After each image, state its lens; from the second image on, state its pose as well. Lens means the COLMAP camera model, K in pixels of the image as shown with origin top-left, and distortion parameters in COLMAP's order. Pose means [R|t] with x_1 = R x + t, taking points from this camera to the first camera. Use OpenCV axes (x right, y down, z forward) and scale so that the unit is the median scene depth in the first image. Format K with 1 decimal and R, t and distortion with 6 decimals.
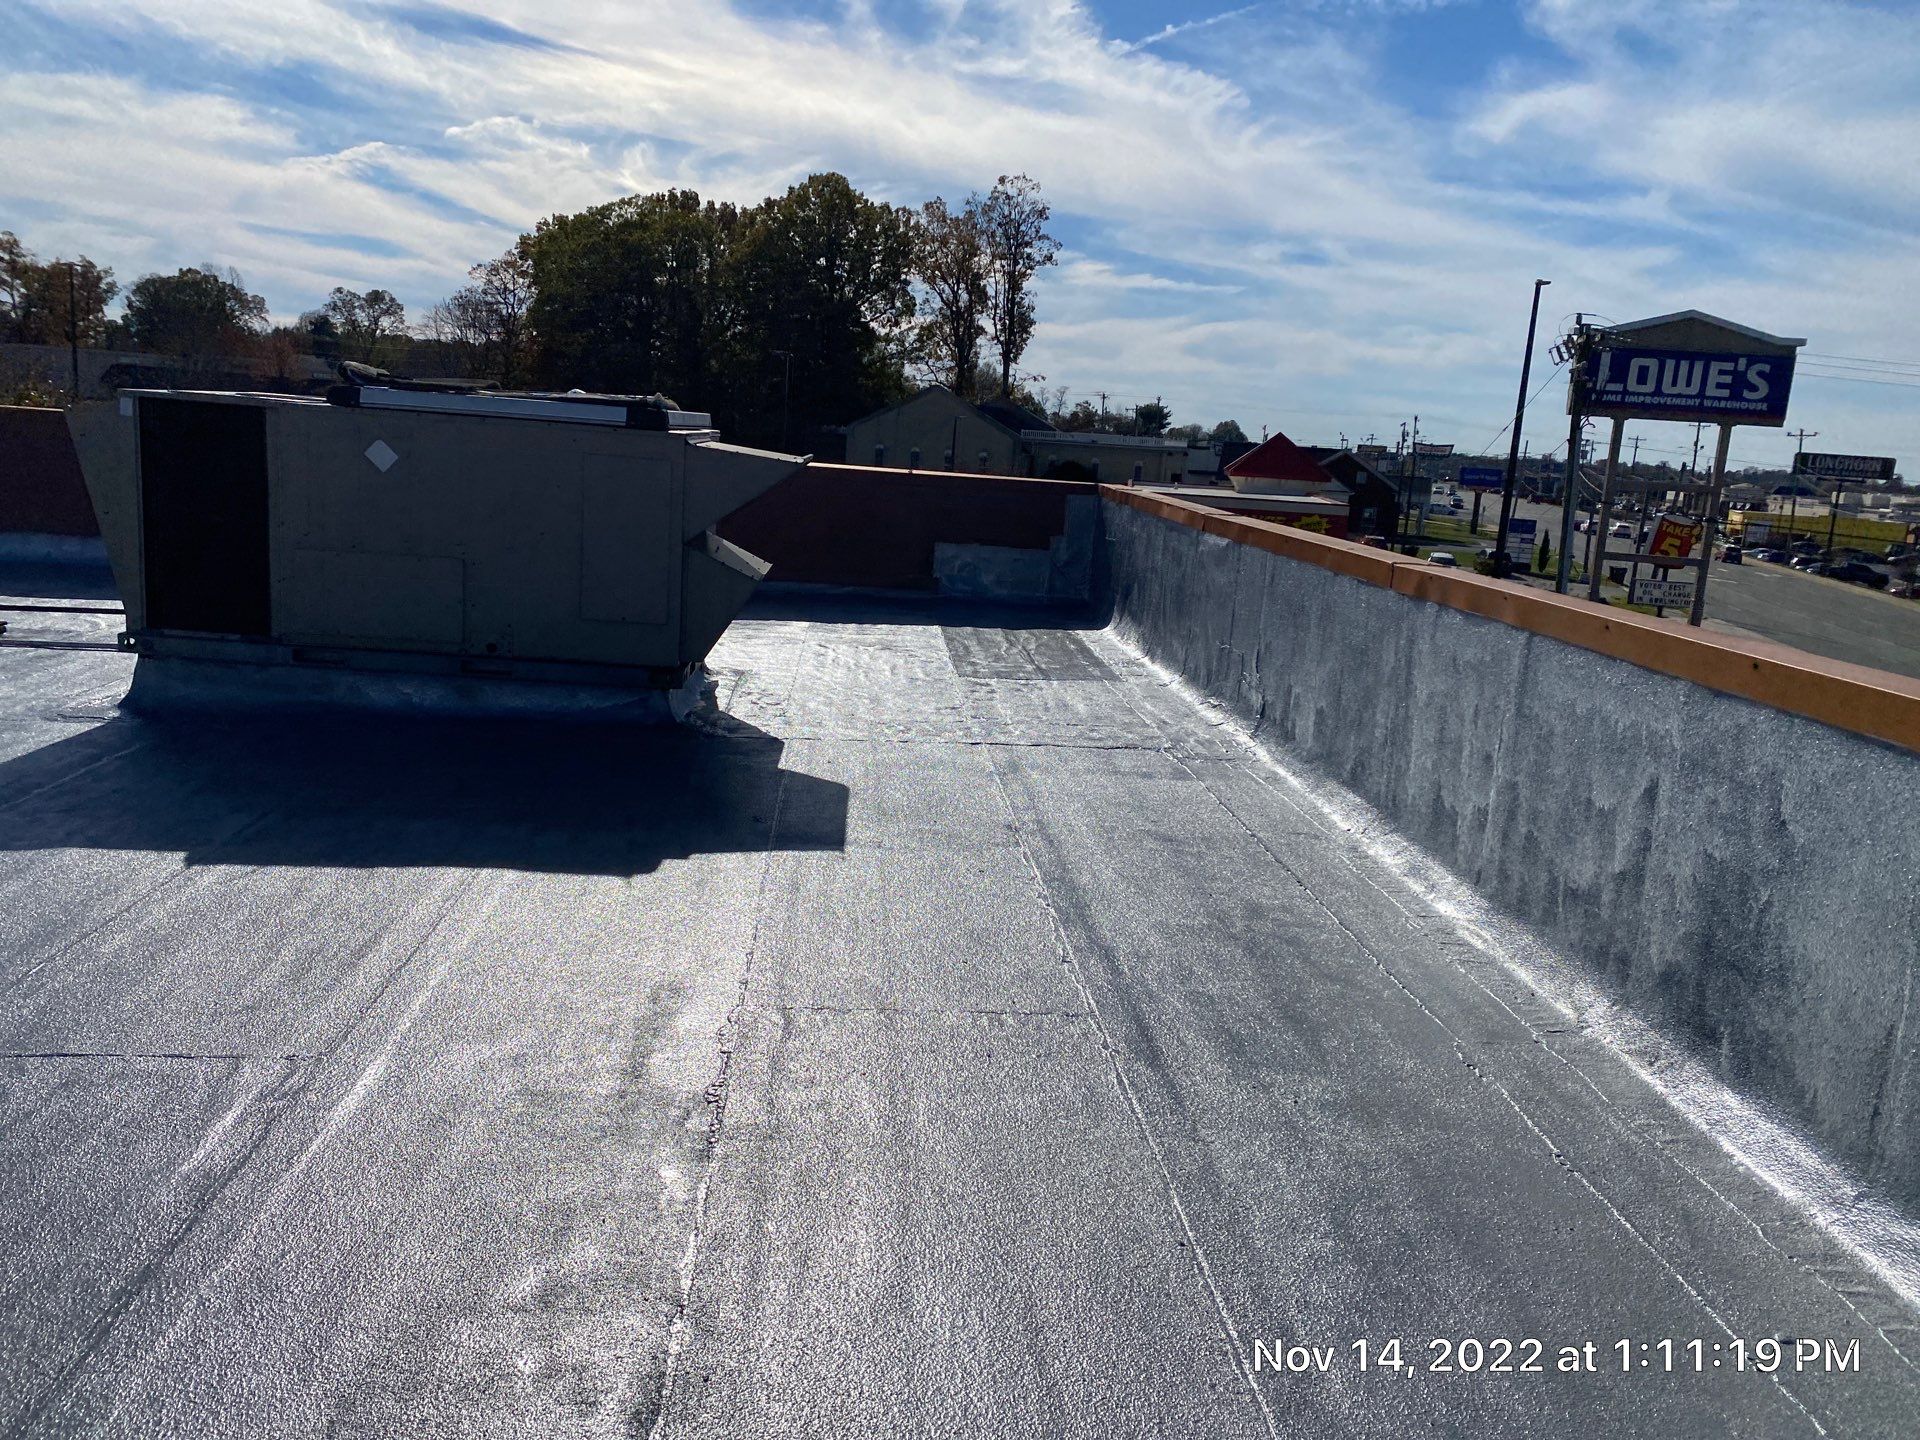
lens RADIAL K [[1441.8, 0, 939.3], [0, 1441.8, 694.3], [0, 0, 1]] dist [0.055189, -0.063955]
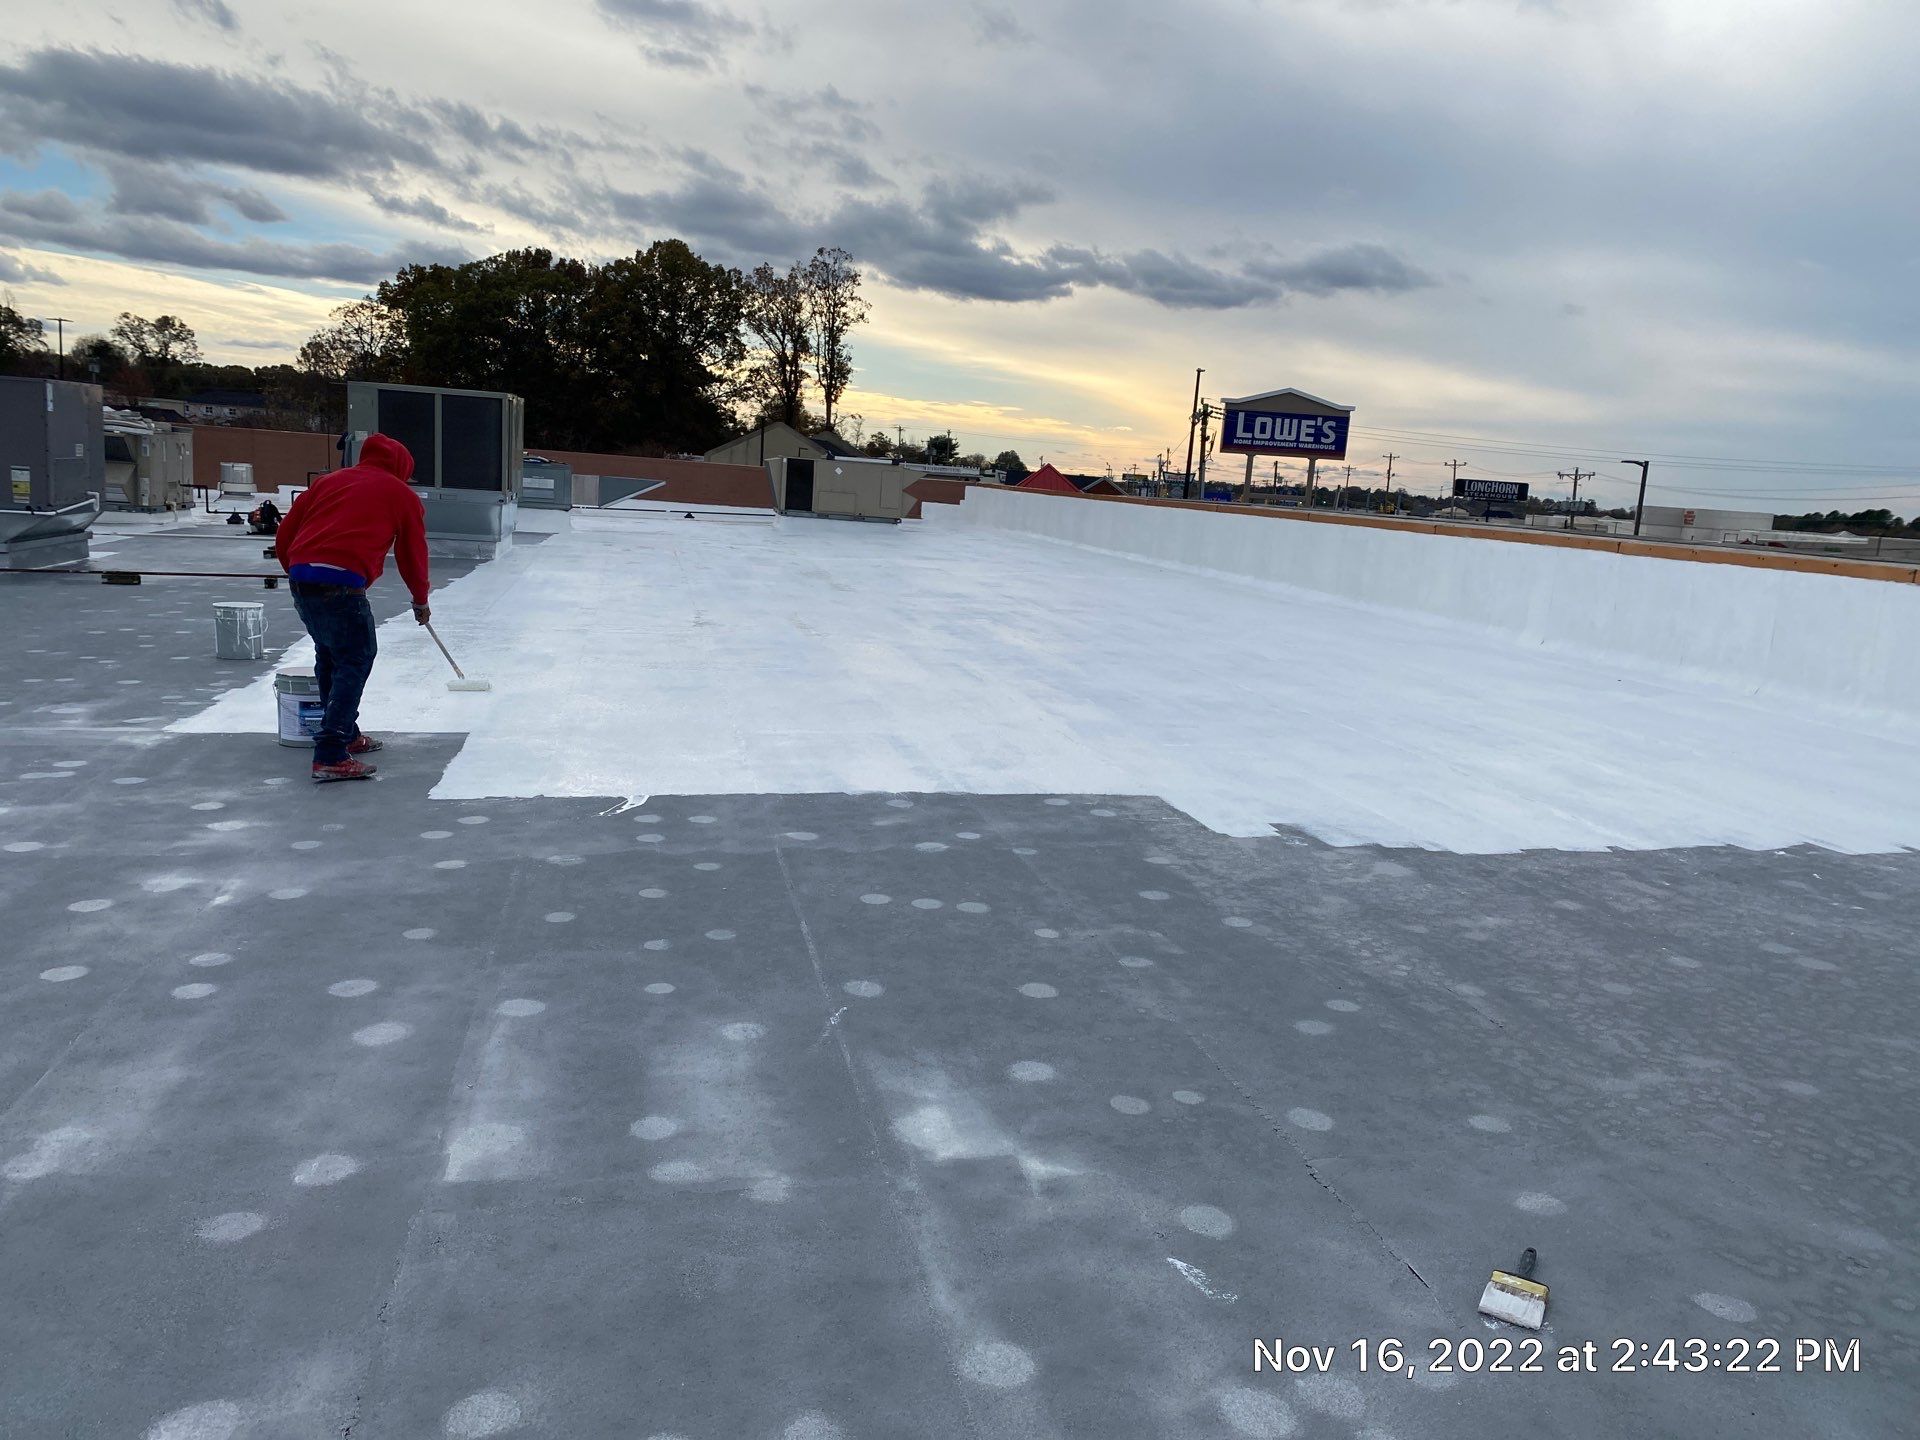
lens RADIAL K [[1489.4, 0, 963.0], [0, 1489.4, 770.4], [0, 0, 1]] dist [0.022366, -0.004087]
pose [[0.986116, -0.032992, 0.162747, -0.055880], [0.028676, 0.999174, 0.028797, 0.044376], [-0.163562, -0.023730, 0.986248, -0.252189]]
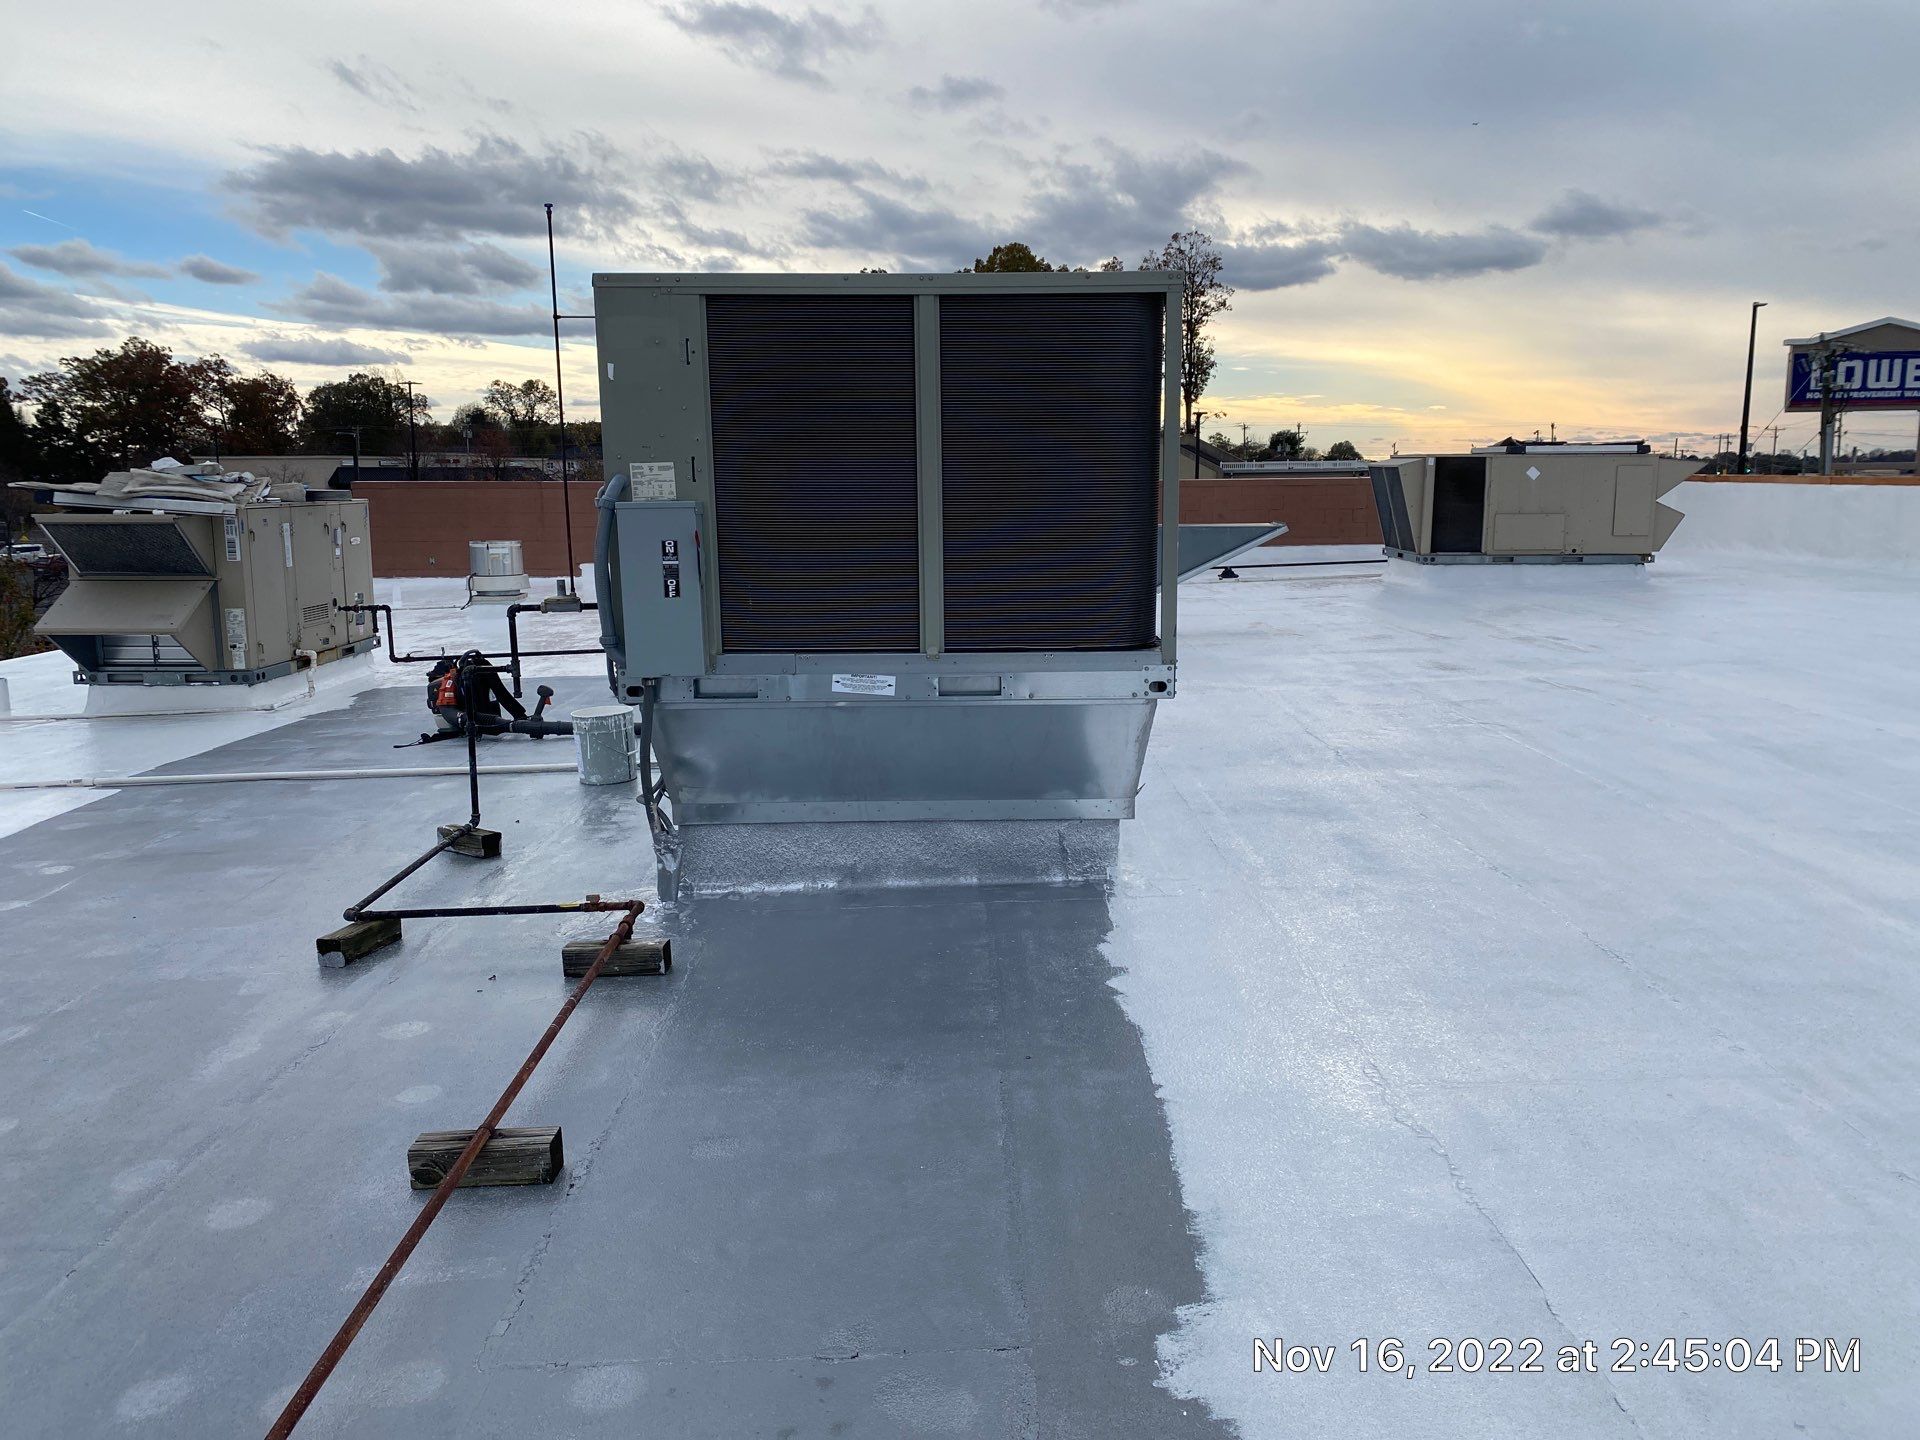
lens RADIAL K [[1459.1, 0, 962.2], [0, 1459.1, 714.4], [0, 0, 1]] dist [0.040560, -0.039653]
pose [[0.996610, -0.066668, -0.048215, -0.086433], [0.065766, 0.997633, -0.020064, 0.014972], [0.049439, 0.016825, 0.998635, -0.101363]]
